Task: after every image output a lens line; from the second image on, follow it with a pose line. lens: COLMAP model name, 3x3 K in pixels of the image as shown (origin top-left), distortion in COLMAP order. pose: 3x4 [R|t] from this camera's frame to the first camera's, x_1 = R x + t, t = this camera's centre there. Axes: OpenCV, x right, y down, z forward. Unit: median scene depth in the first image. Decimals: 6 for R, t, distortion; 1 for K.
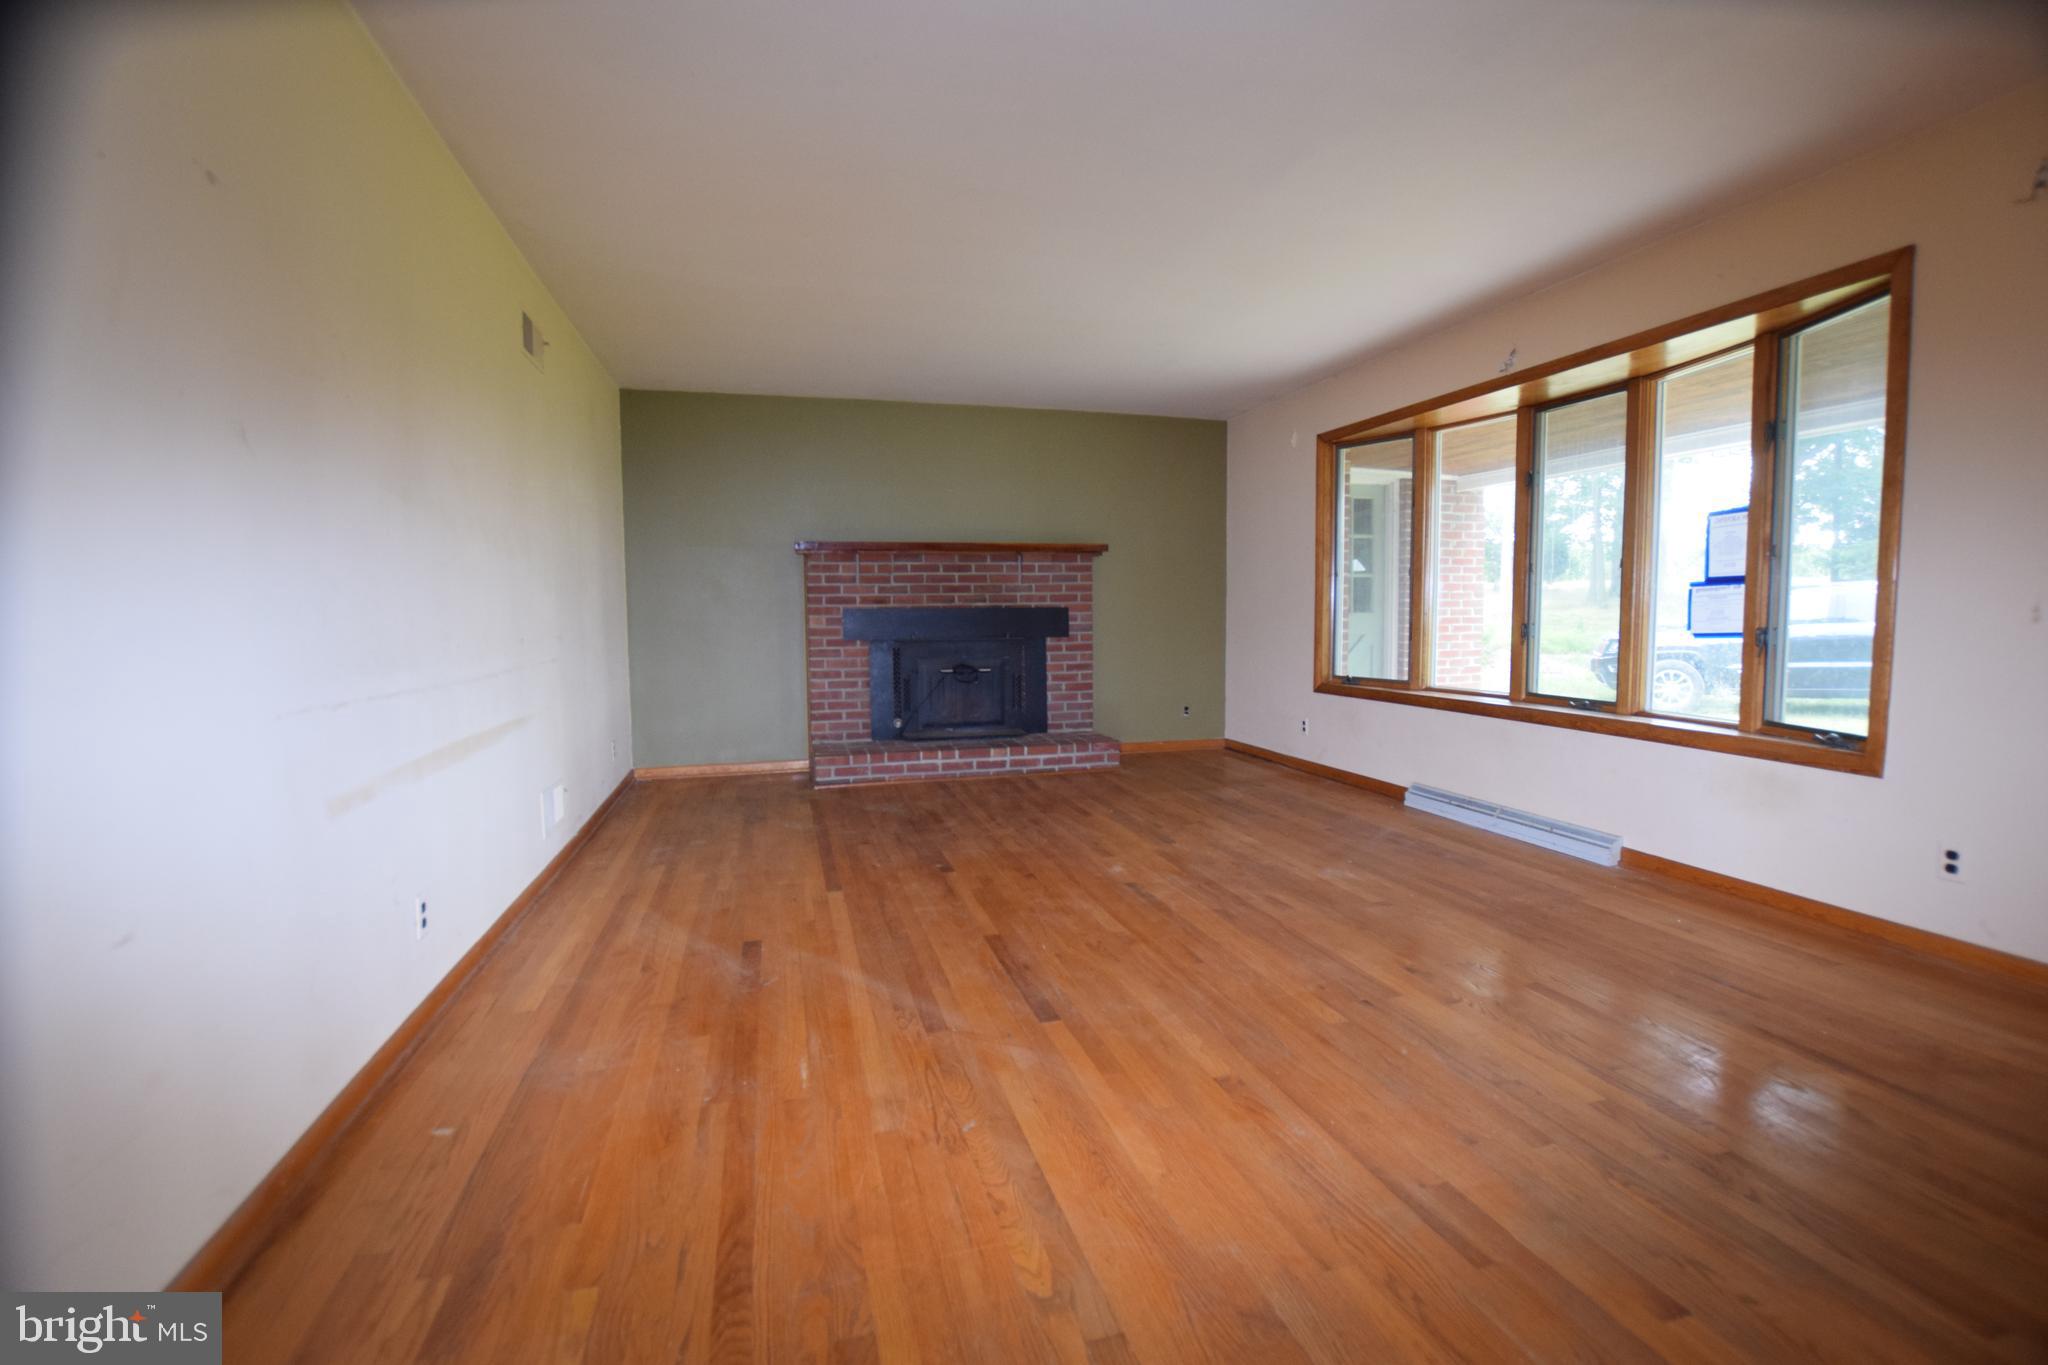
lens RADIAL K [[896.2, 0, 1038.8], [0, 896.2, 682.6], [0, 0, 1]] dist [-0.037655, 0.005542]
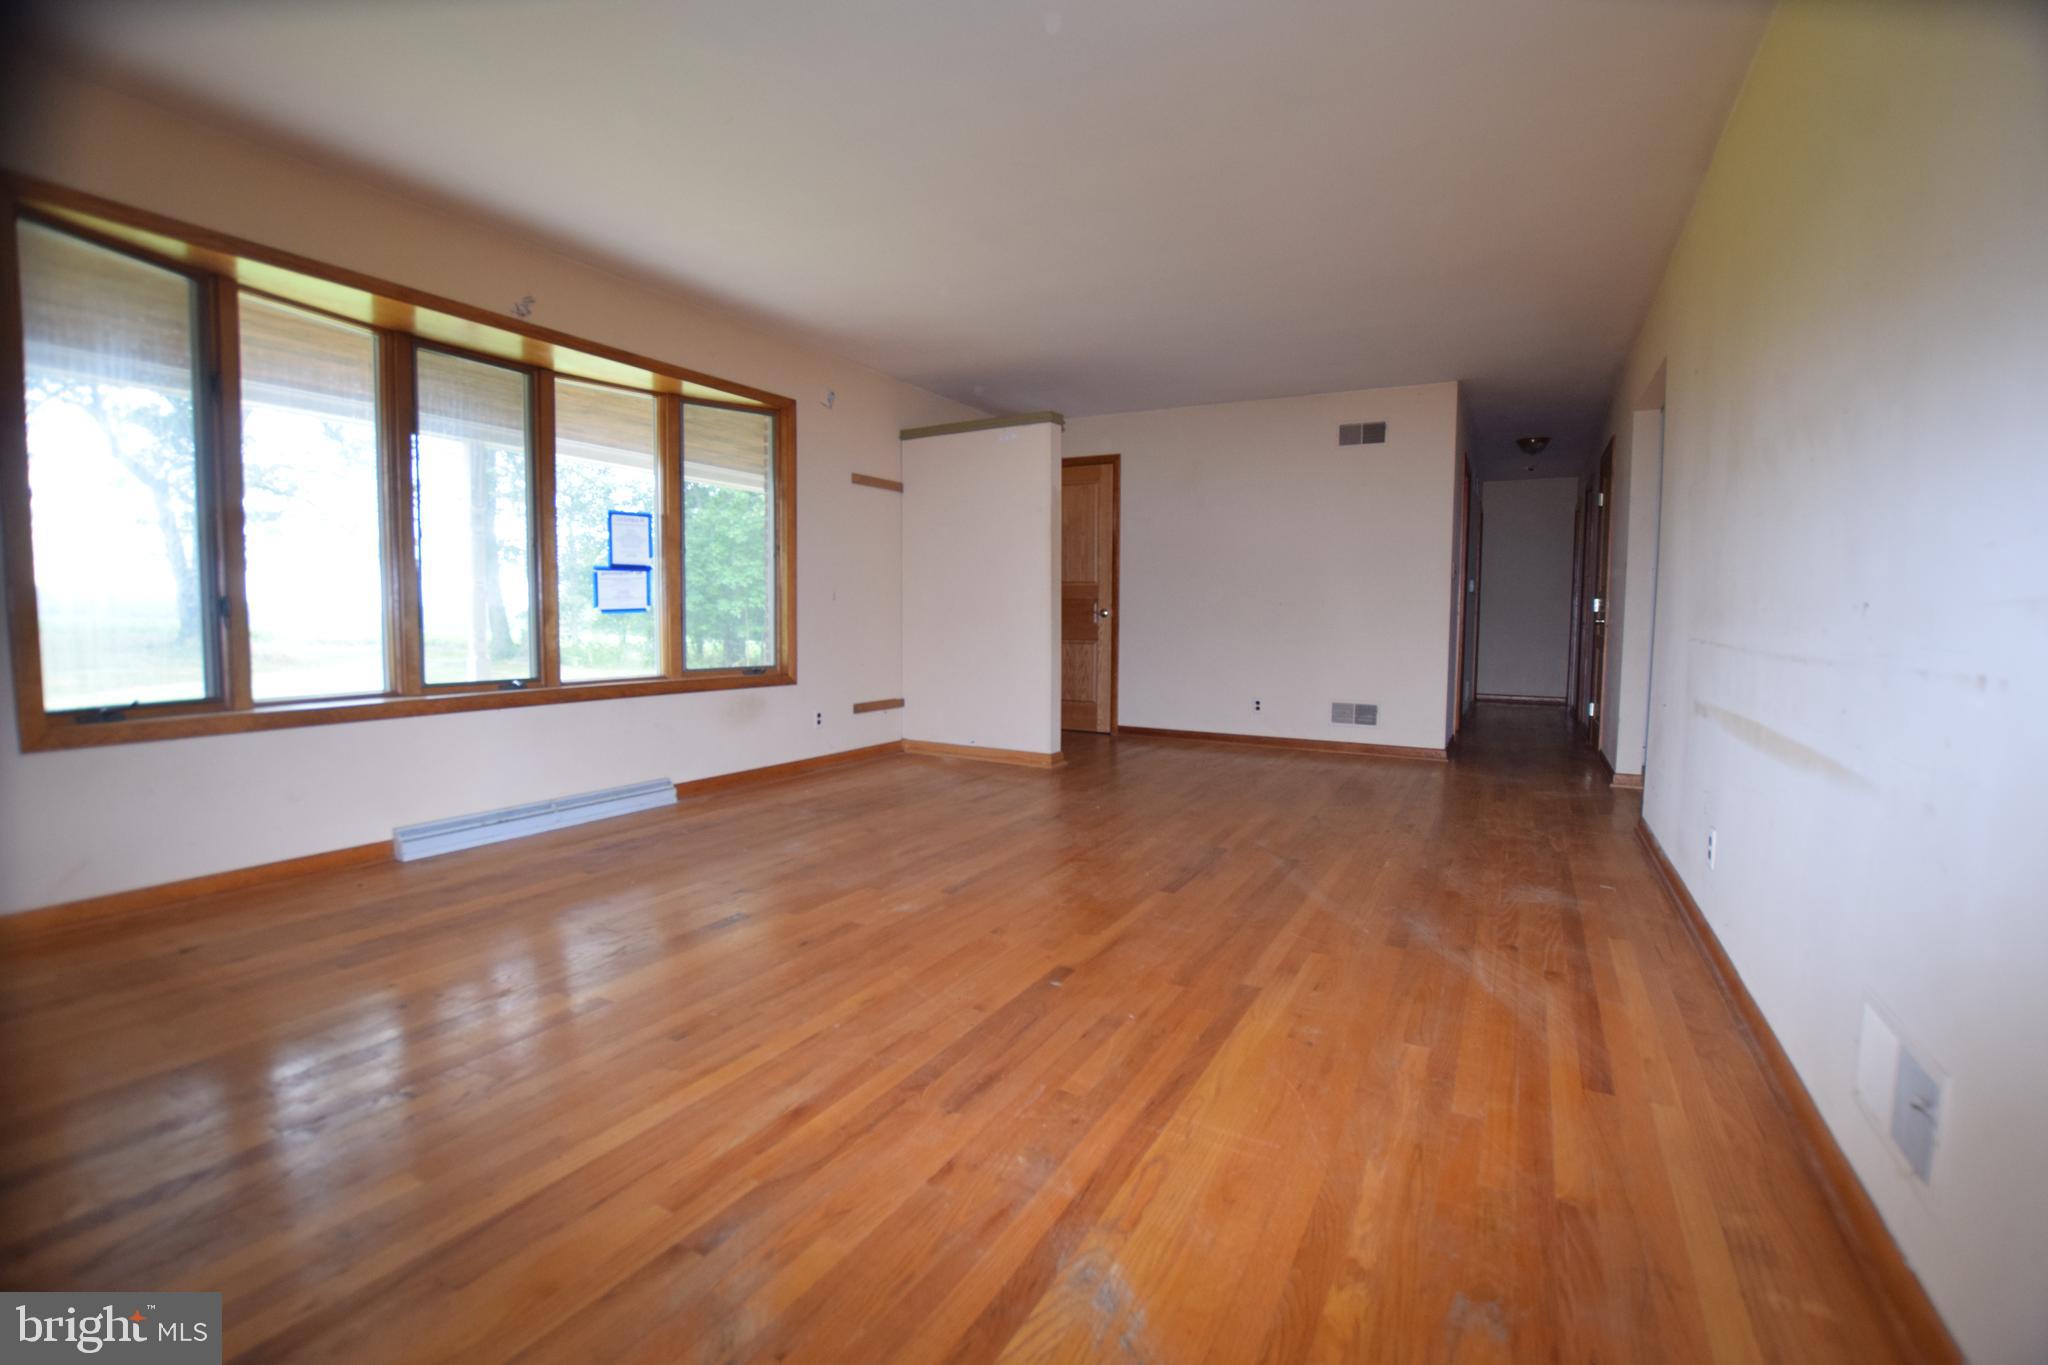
lens RADIAL K [[896.2, 0, 1038.8], [0, 896.2, 682.6], [0, 0, 1]] dist [-0.037655, 0.005542]
pose [[-0.710038, -0.050282, 0.702366, -0.549879], [0.052929, 0.990814, 0.124439, -0.078837], [-0.702172, 0.125532, -0.700854, 1.489220]]
